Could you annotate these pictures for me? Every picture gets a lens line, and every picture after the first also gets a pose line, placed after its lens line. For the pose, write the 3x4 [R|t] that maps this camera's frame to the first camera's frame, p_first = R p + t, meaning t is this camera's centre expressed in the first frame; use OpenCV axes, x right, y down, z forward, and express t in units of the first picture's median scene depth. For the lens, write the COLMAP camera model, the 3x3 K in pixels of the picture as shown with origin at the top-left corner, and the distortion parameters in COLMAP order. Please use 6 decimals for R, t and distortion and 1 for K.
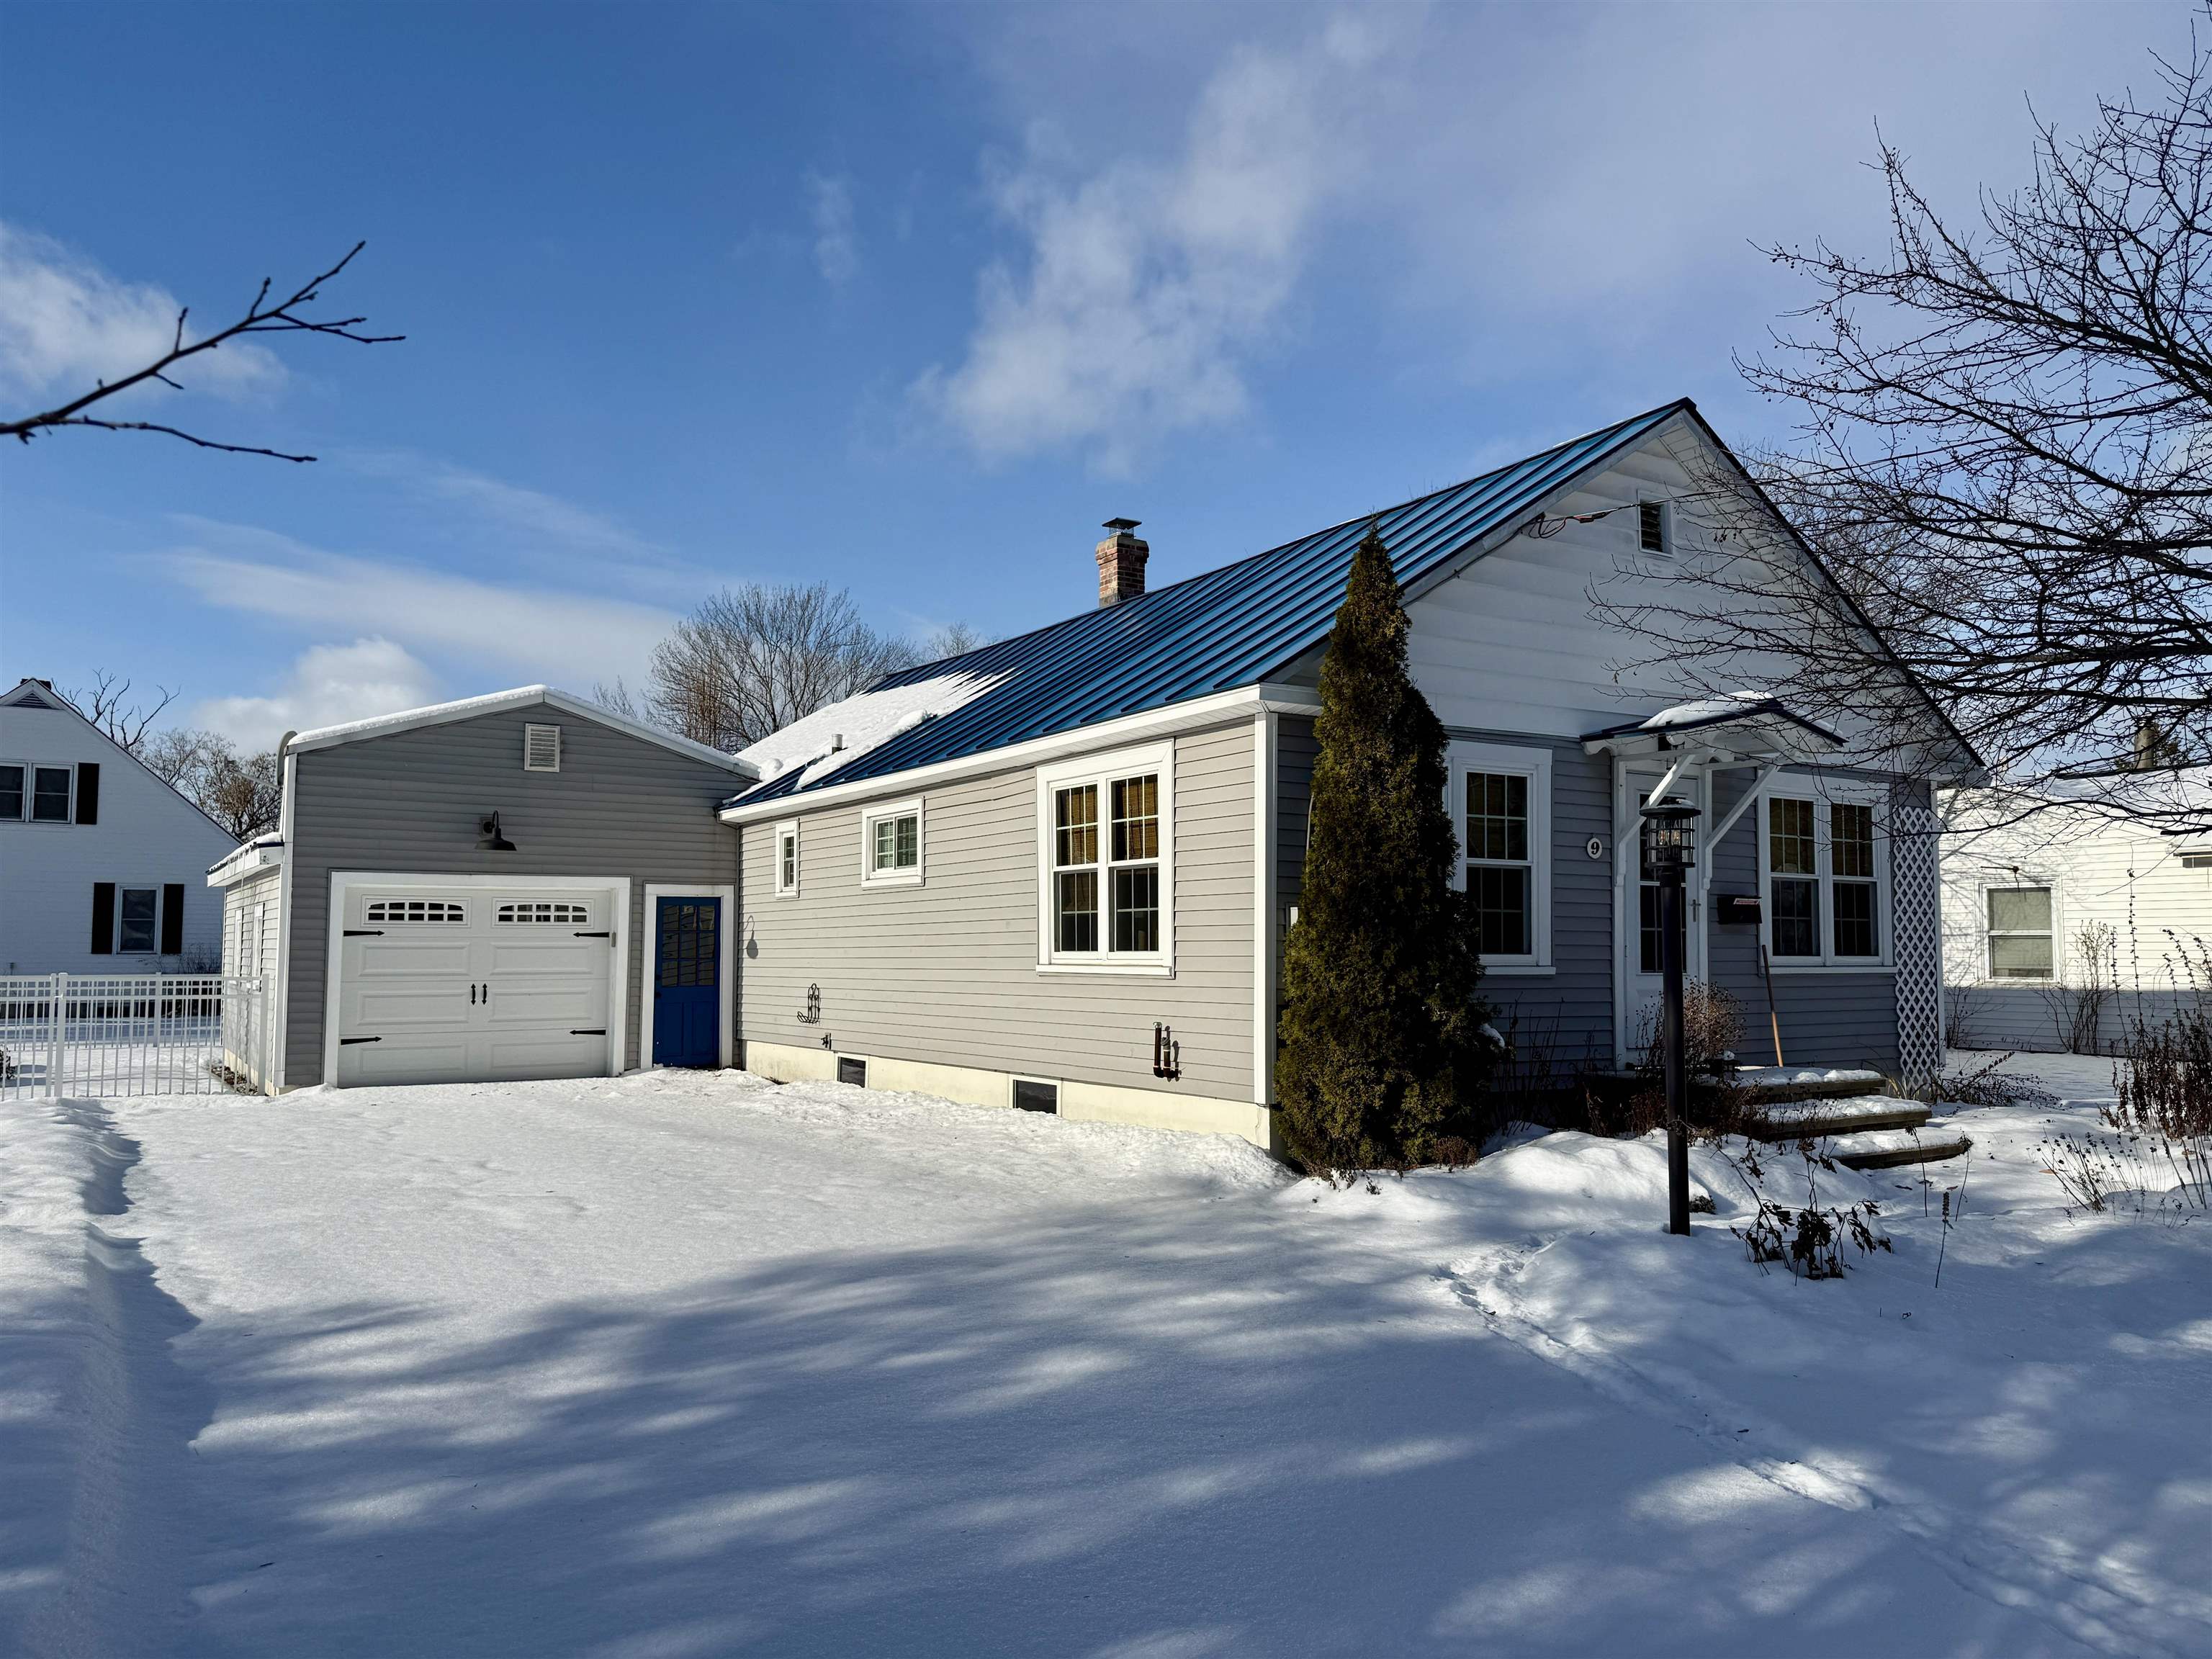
lens RADIAL K [[1542.6, 0, 1110.8], [0, 1542.6, 832.6], [0, 0, 1]] dist [0.173880, -0.338581]
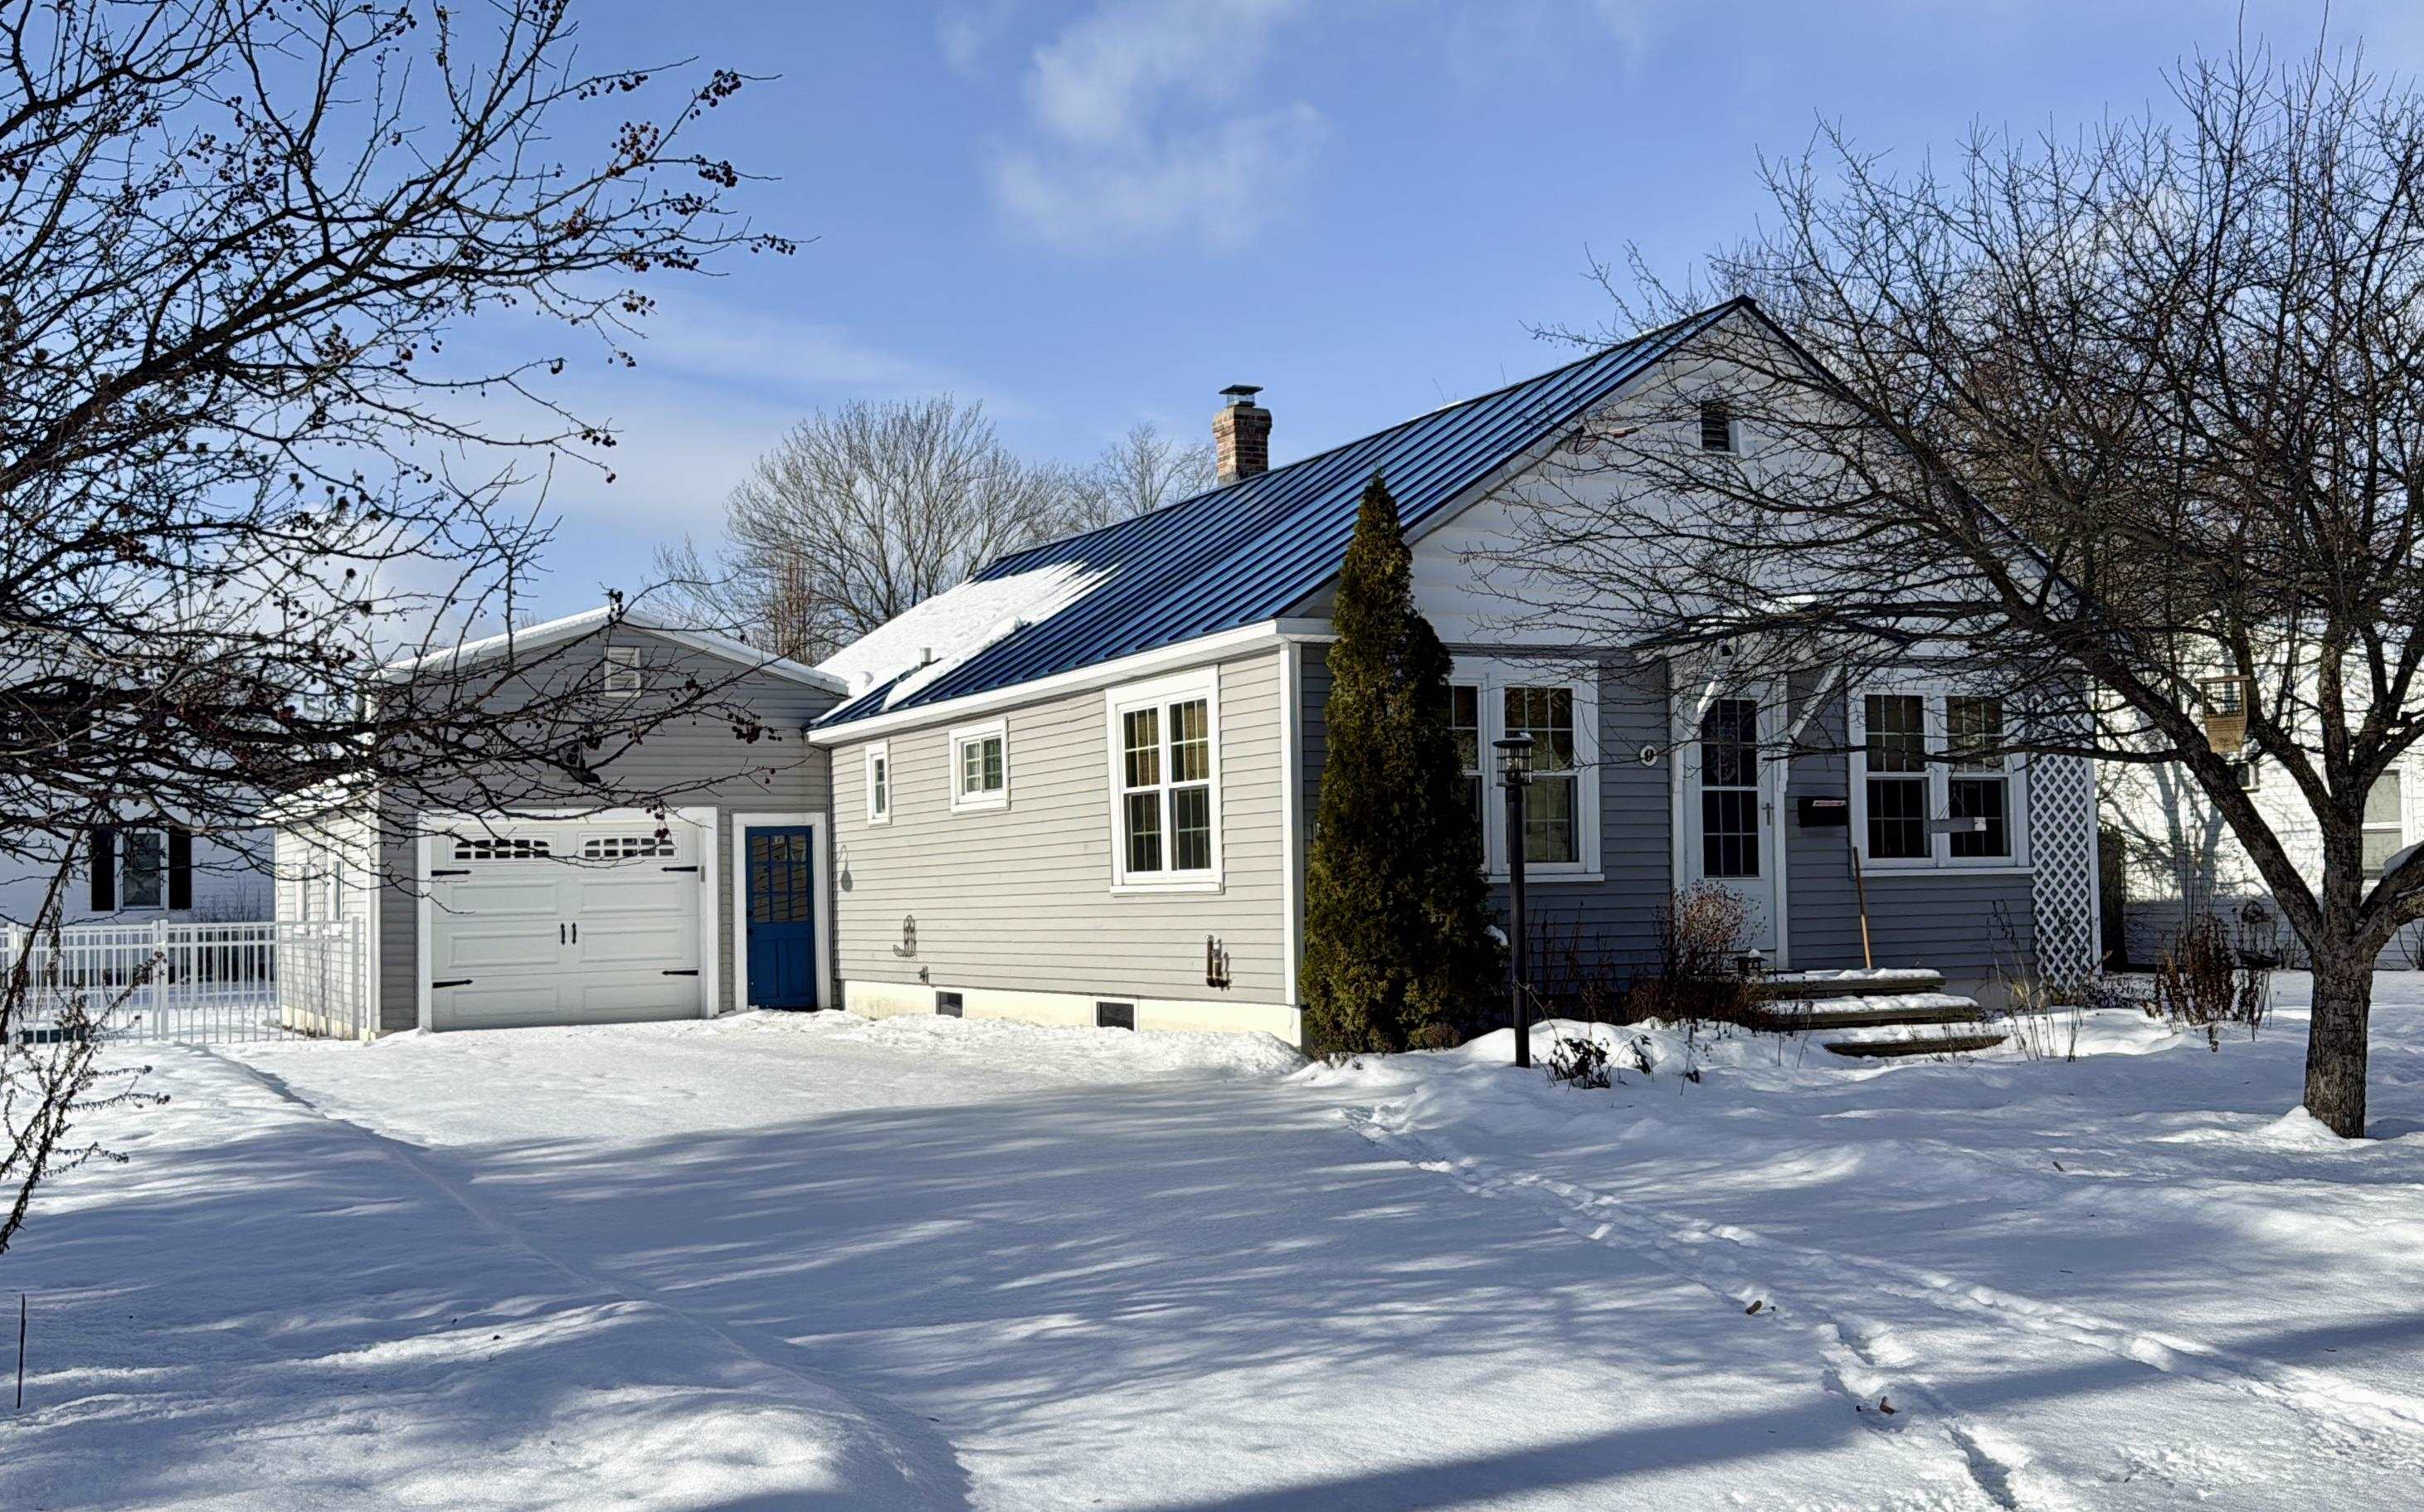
lens RADIAL K [[2331.6, 0, 1150.6], [0, 2331.6, 789.6], [0, 0, 1]] dist [0.129773, 0.002863]
pose [[0.993429, -0.028171, -0.110926, 0.133790], [0.031815, 0.999006, 0.031225, -0.021691], [0.109936, -0.034549, 0.993338, -0.456983]]
